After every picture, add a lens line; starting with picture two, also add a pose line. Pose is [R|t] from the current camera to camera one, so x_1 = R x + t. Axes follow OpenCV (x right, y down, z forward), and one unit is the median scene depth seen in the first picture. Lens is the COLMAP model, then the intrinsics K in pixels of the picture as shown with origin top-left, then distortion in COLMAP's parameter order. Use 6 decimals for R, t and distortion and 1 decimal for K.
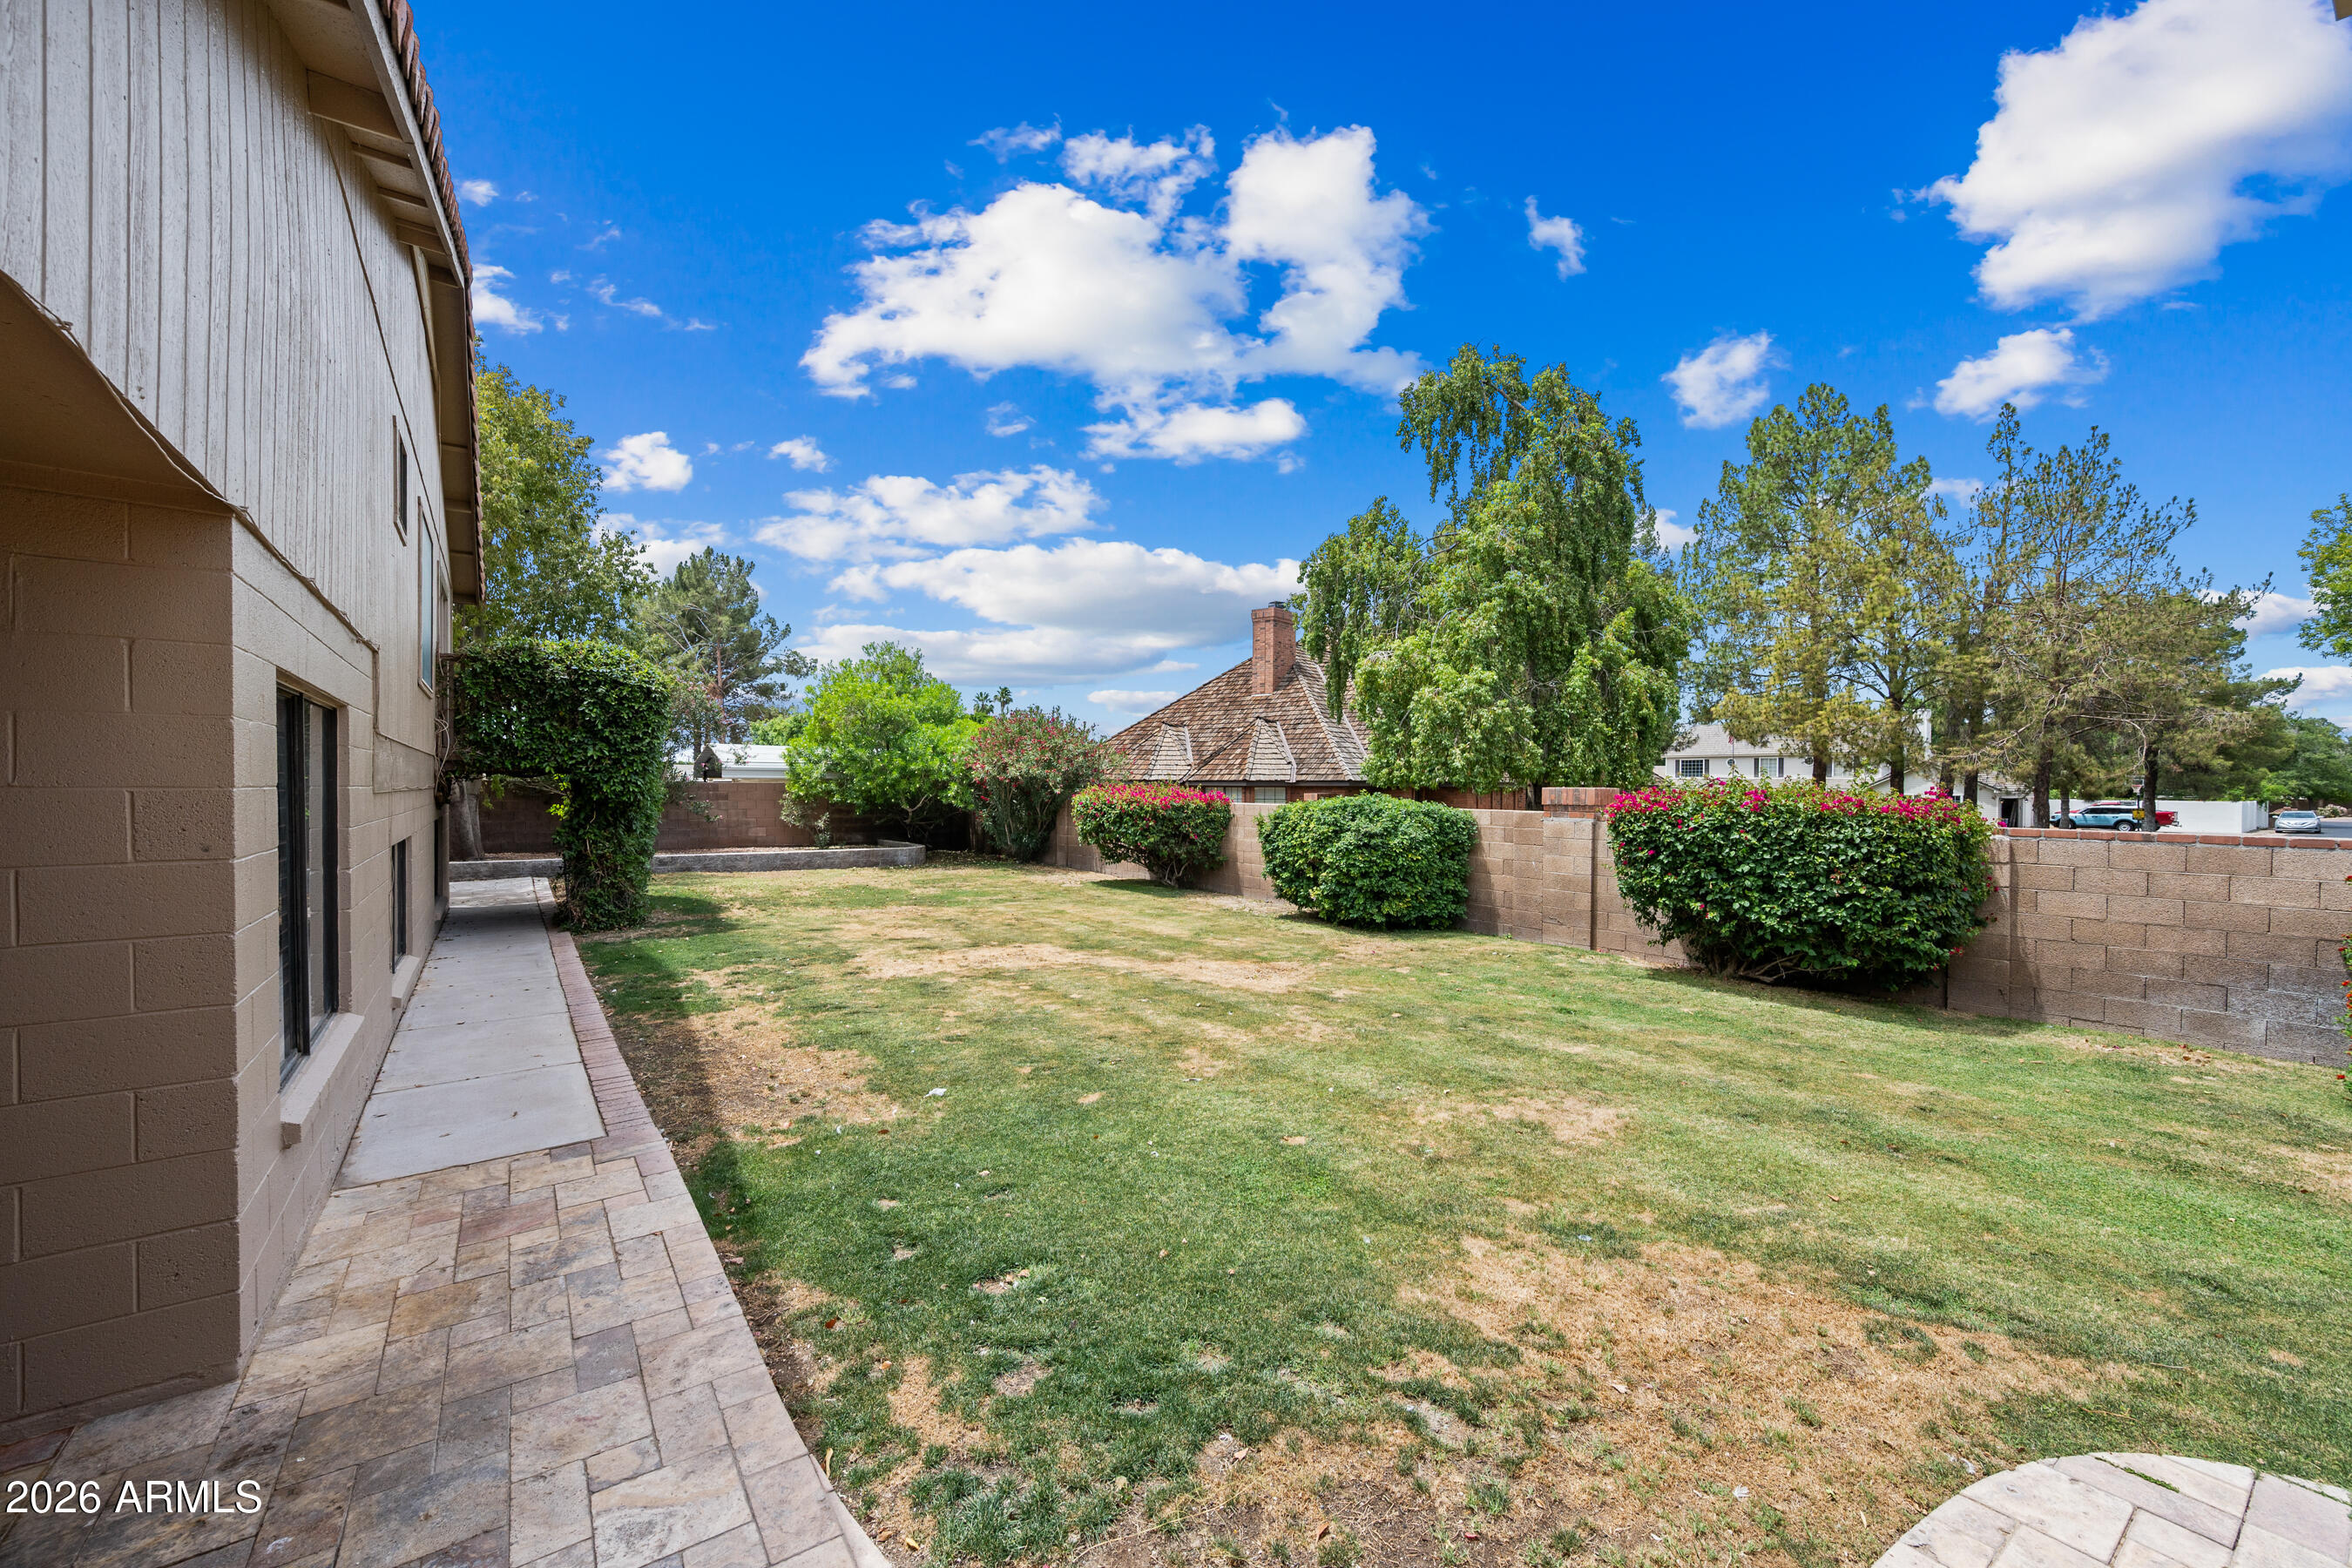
lens RADIAL K [[936.1, 0, 1176.1], [0, 936.1, 787.8], [0, 0, 1]] dist [-0.000412, 0.000628]
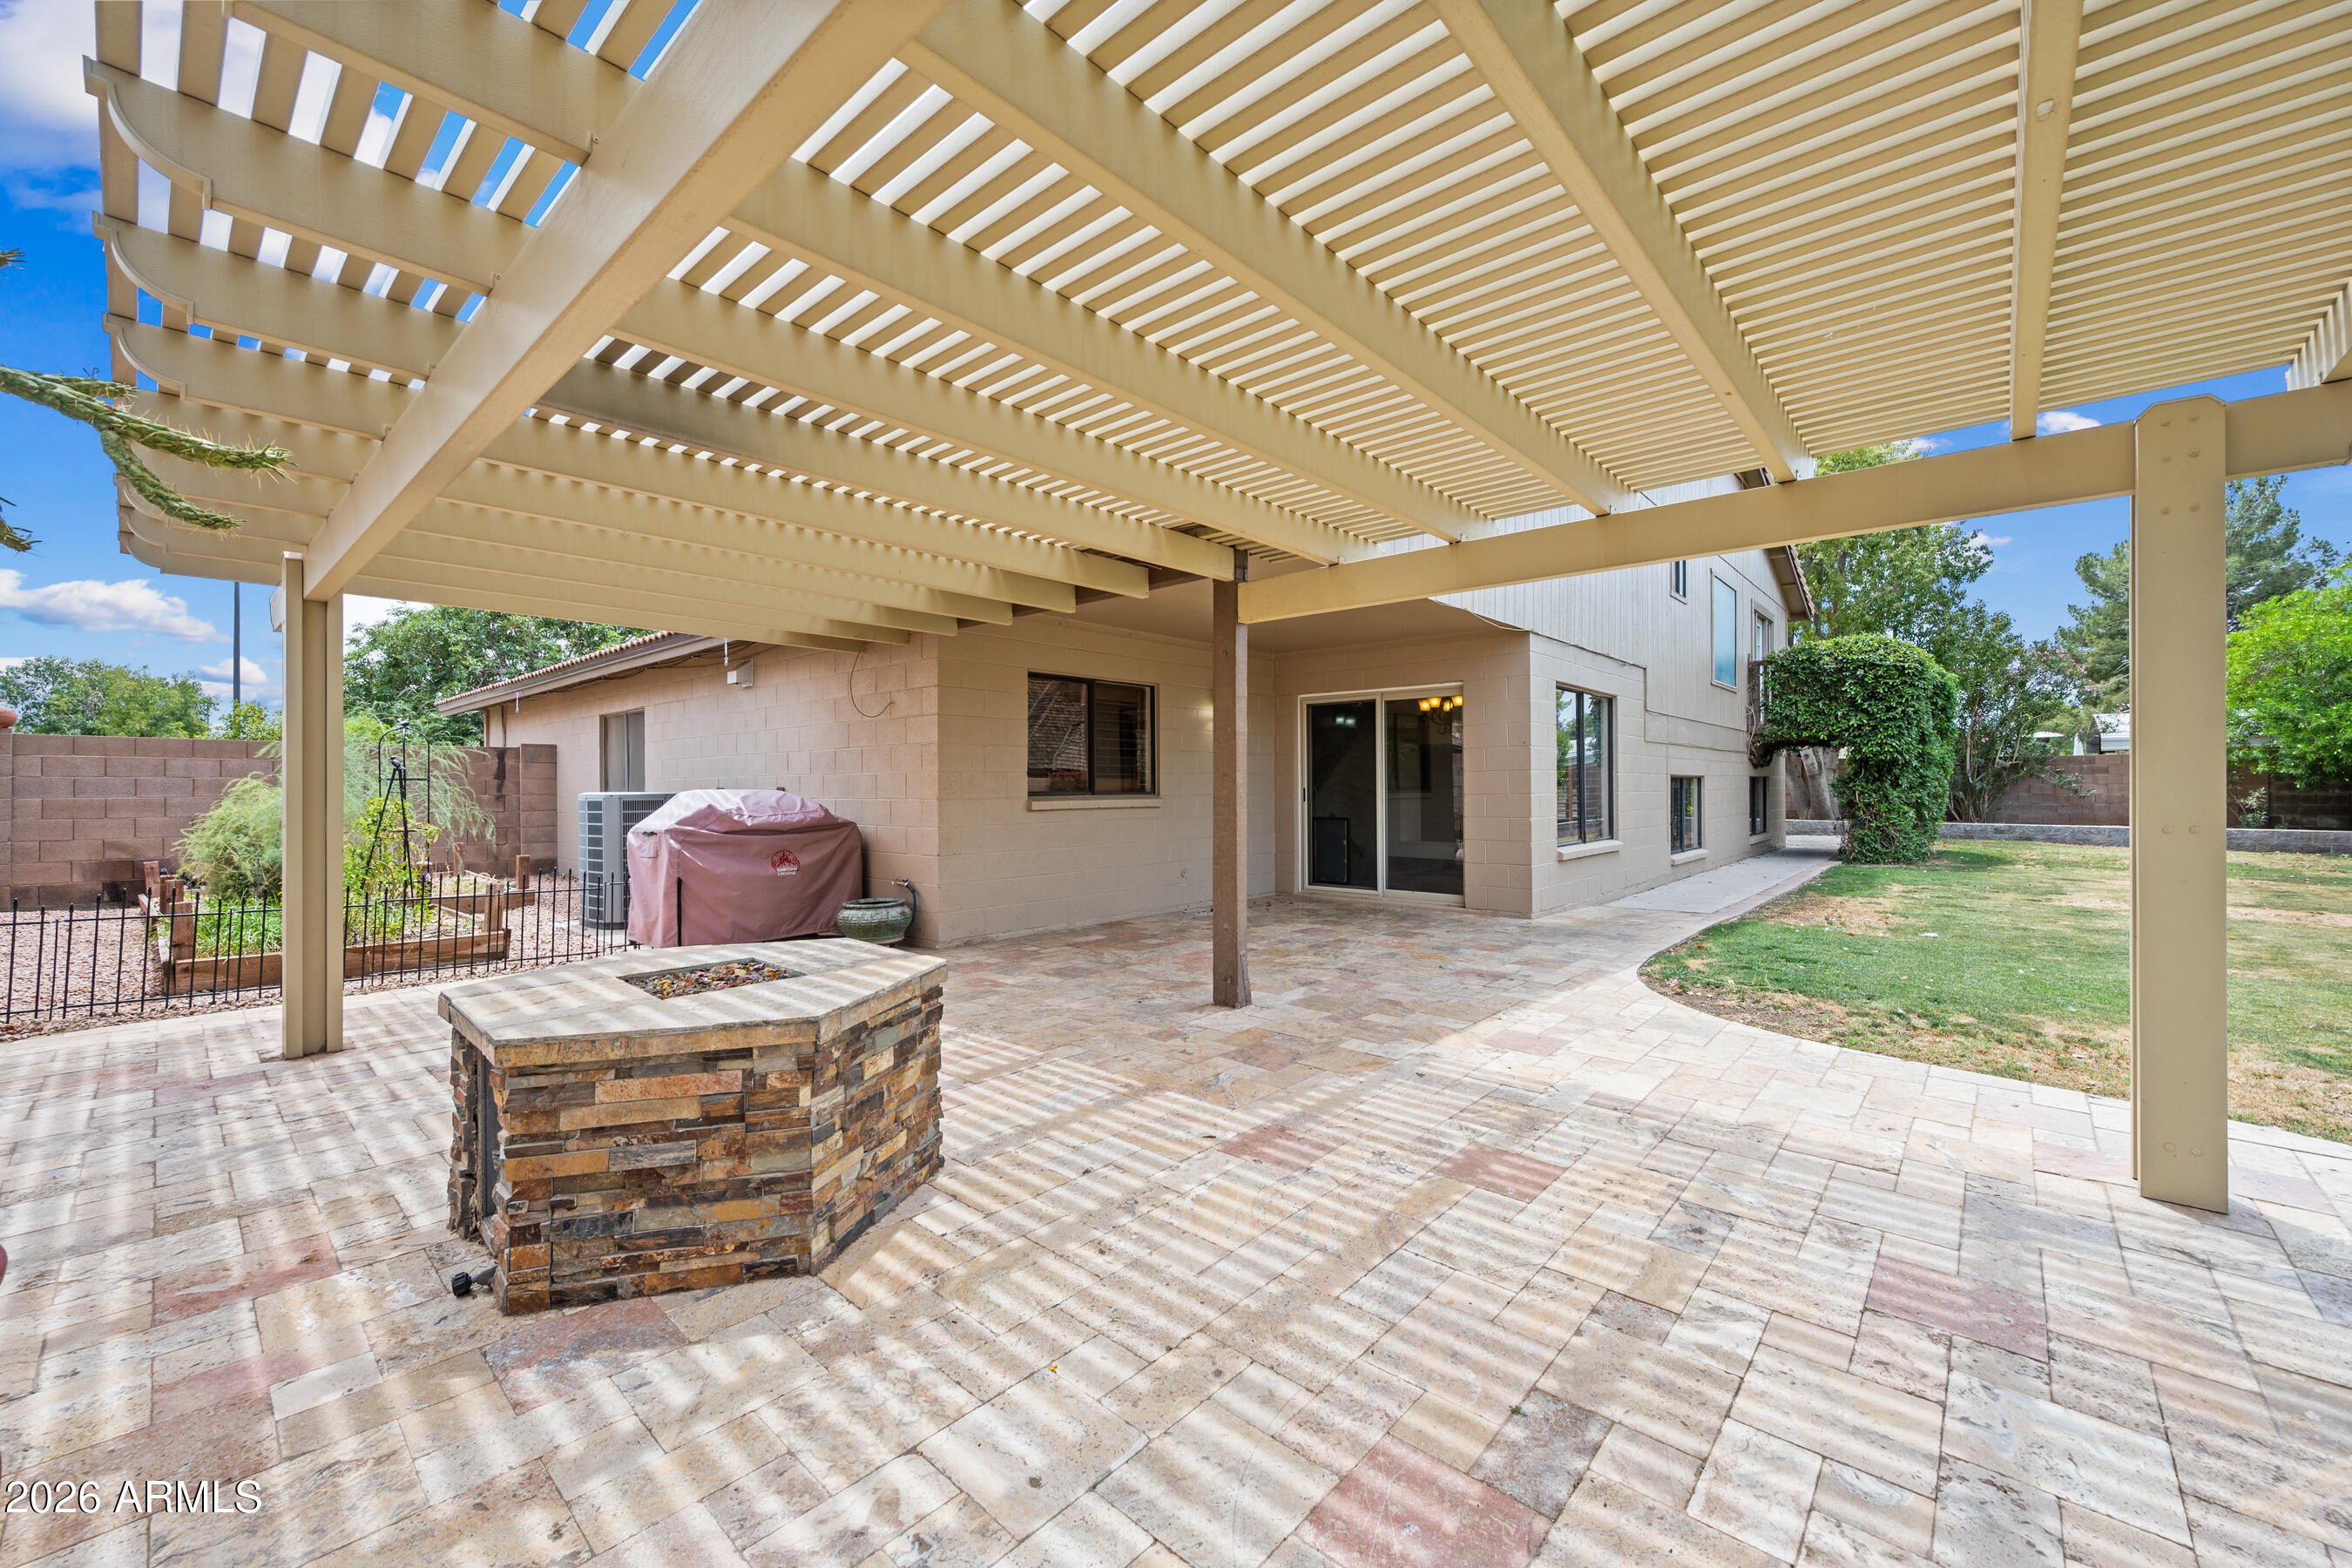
lens RADIAL K [[936.1, 0, 1171.9], [0, 936.1, 784.8], [0, 0, 1]] dist [-0.000412, 0.000628]
pose [[0.220135, -0.005704, -0.975453, 0.413421], [0.001722, 0.999984, -0.005459, 0.052889], [0.975468, -0.000478, 0.220142, -0.193503]]
